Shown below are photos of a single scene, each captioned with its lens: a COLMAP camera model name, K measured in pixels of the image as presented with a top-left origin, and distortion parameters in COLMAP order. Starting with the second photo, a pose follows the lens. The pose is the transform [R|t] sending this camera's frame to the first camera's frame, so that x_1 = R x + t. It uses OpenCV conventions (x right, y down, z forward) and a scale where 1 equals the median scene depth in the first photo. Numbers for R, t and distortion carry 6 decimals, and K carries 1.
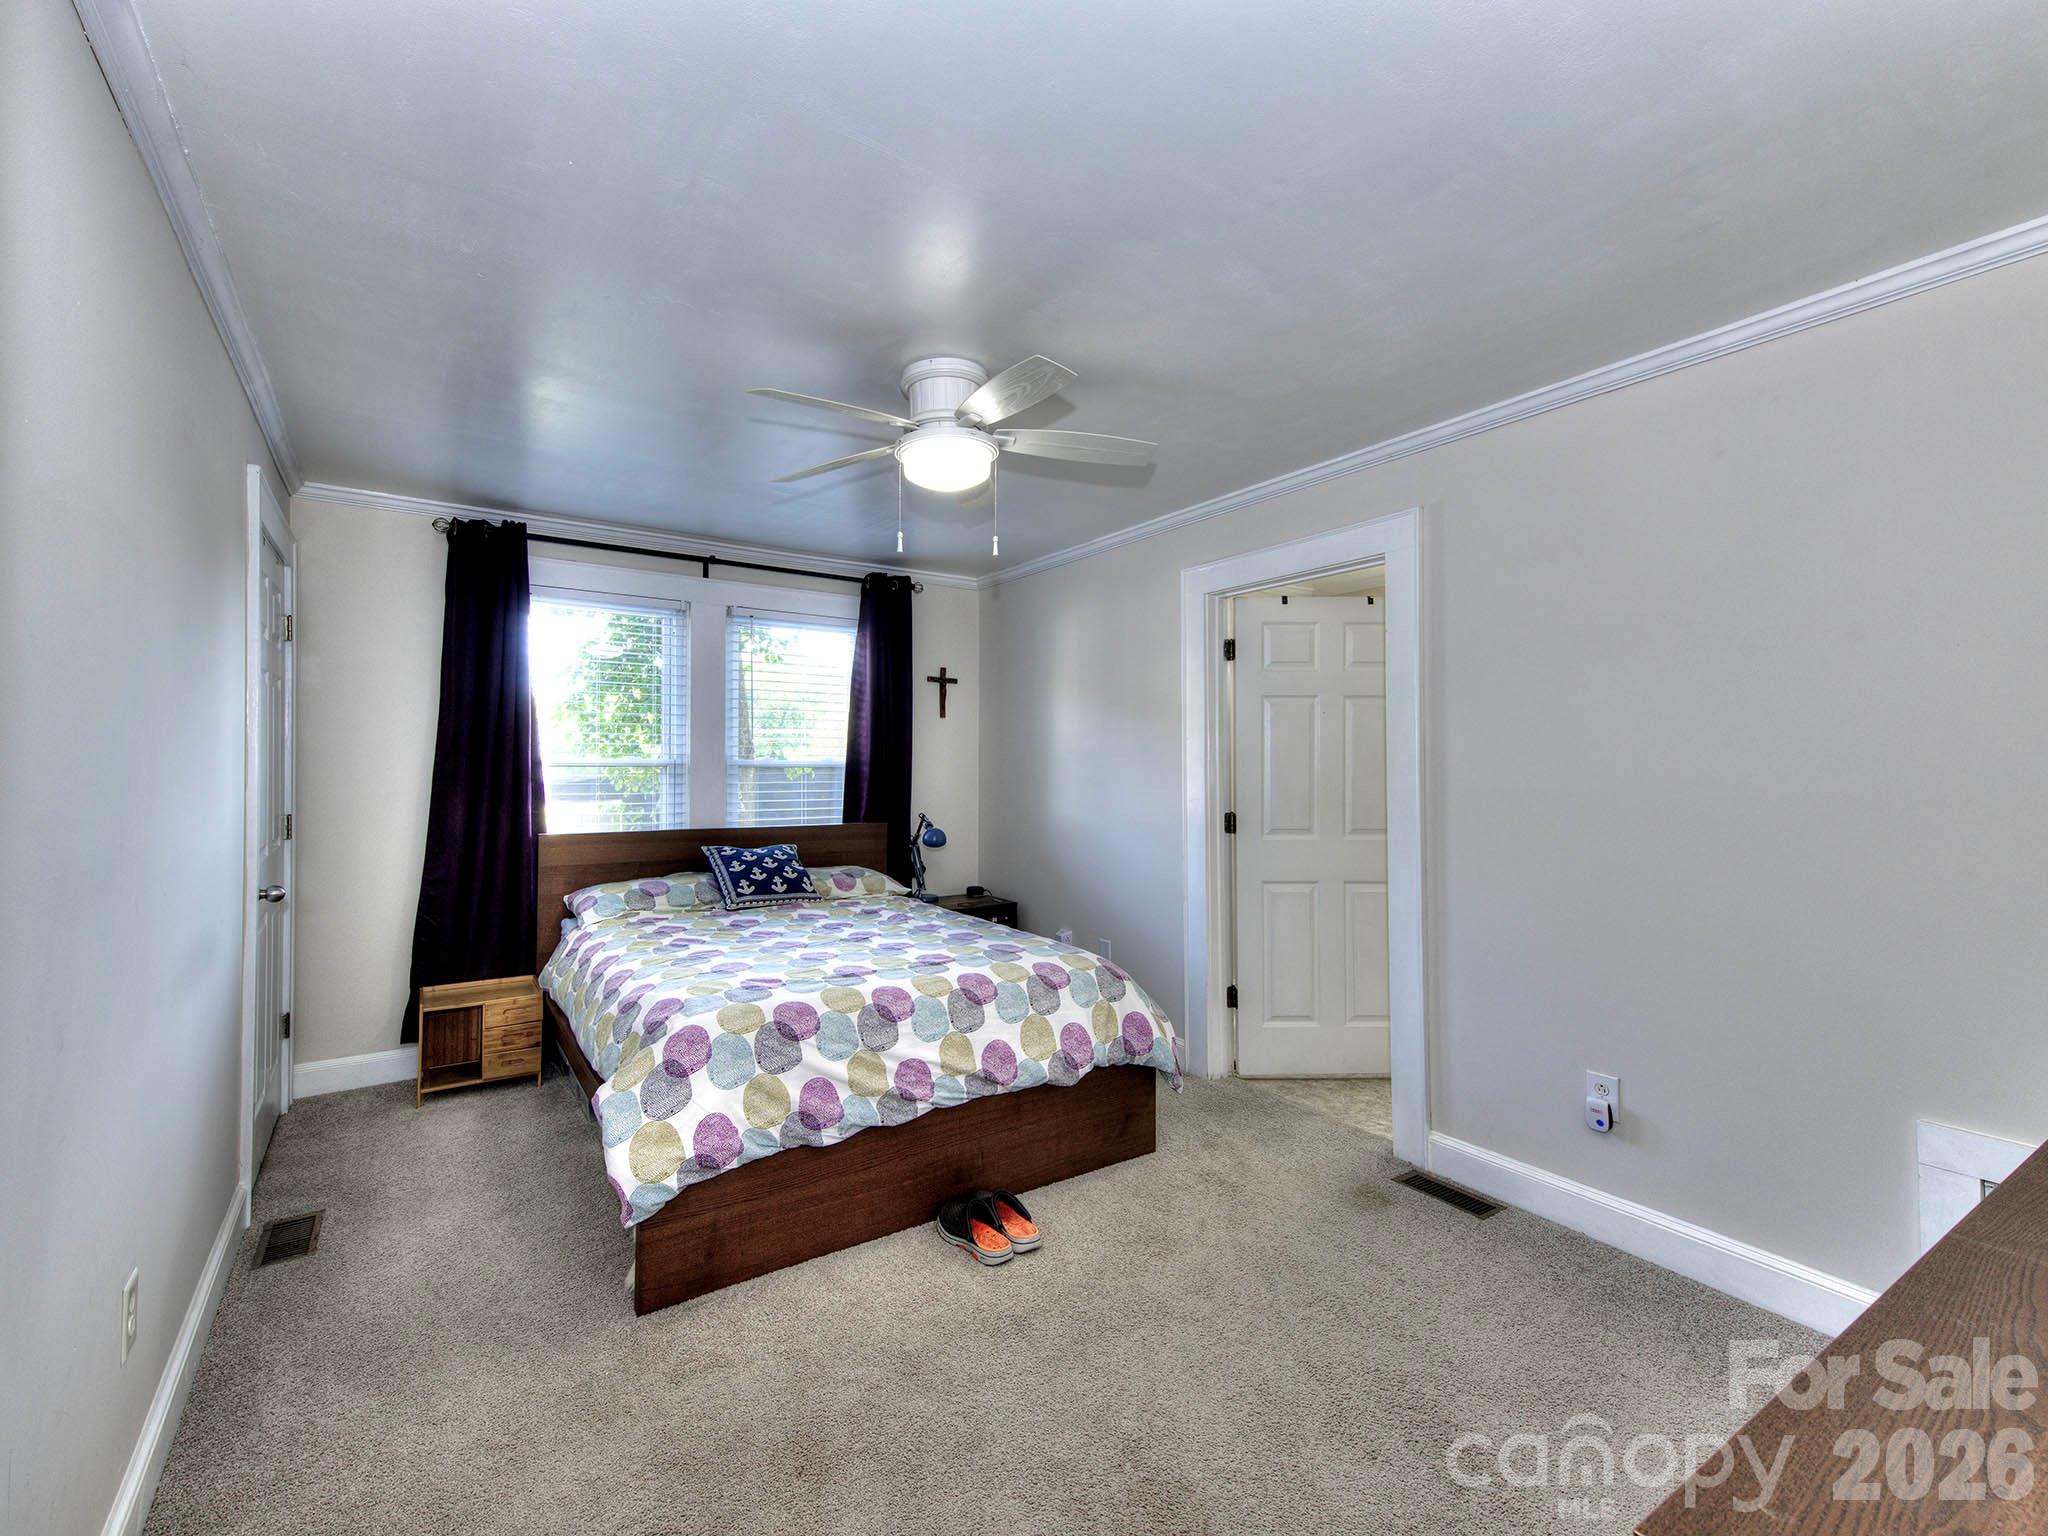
lens RADIAL K [[904.6, 0, 992.5], [0, 904.6, 754.2], [0, 0, 1]] dist [0.027612, -0.000072]
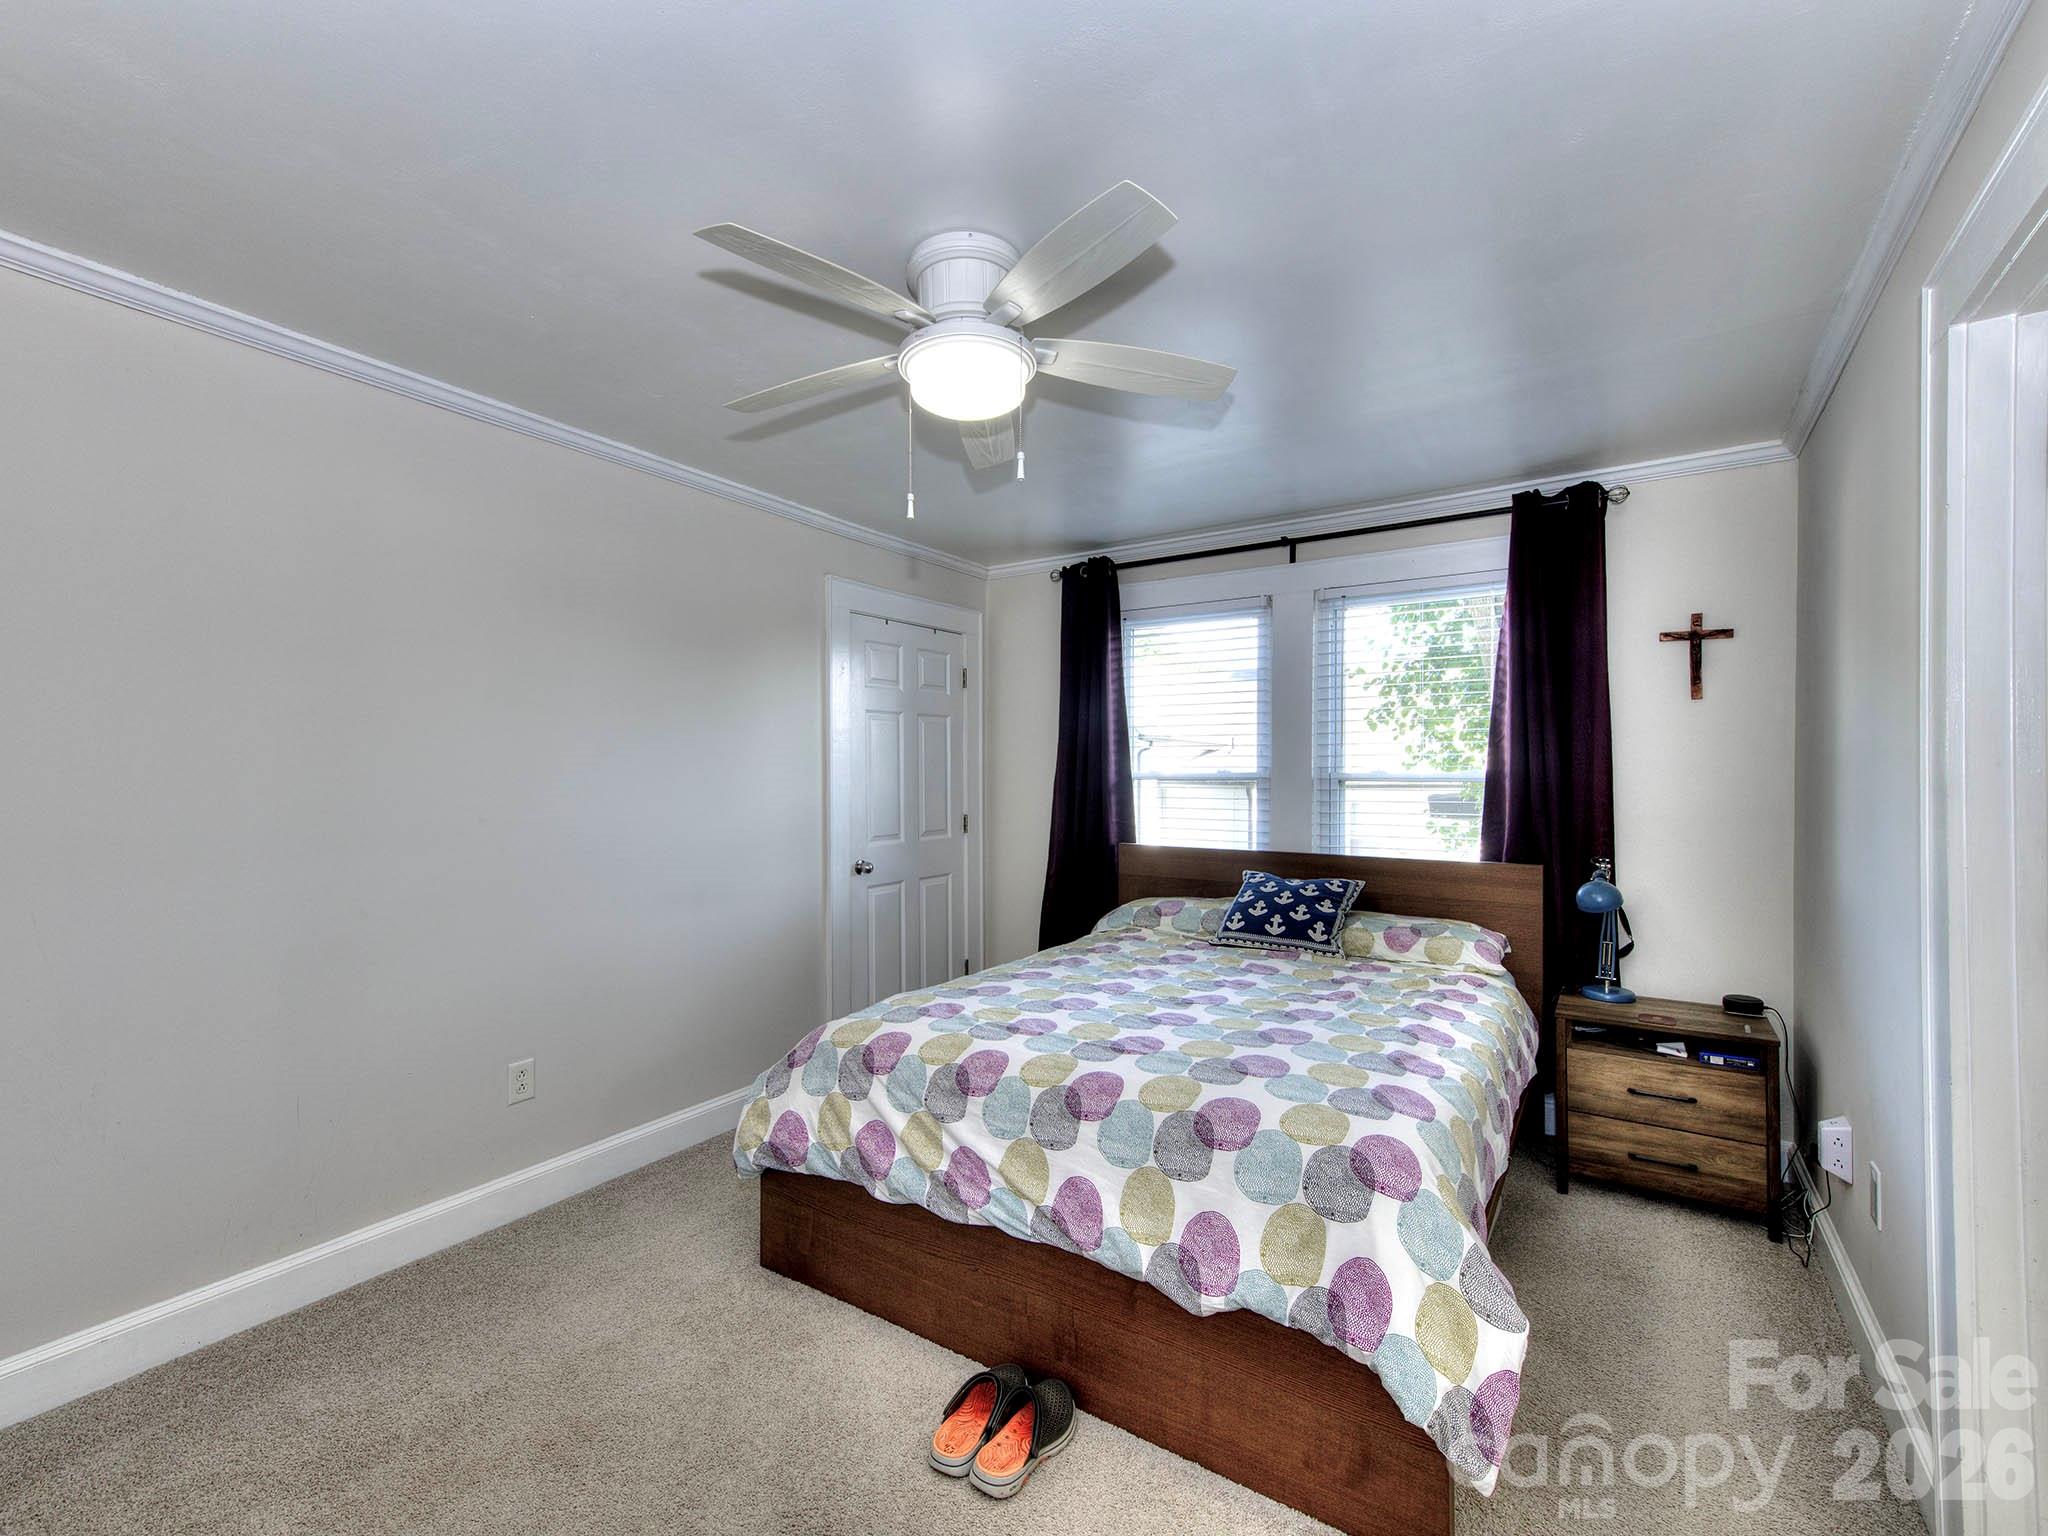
lens RADIAL K [[904.6, 0, 992.5], [0, 904.6, 754.2], [0, 0, 1]] dist [0.027612, -0.000072]
pose [[0.380912, -0.022073, -0.924348, 0.541204], [0.011211, 0.999752, -0.019254, 0.003679], [0.924543, -0.003029, 0.381065, 0.579020]]
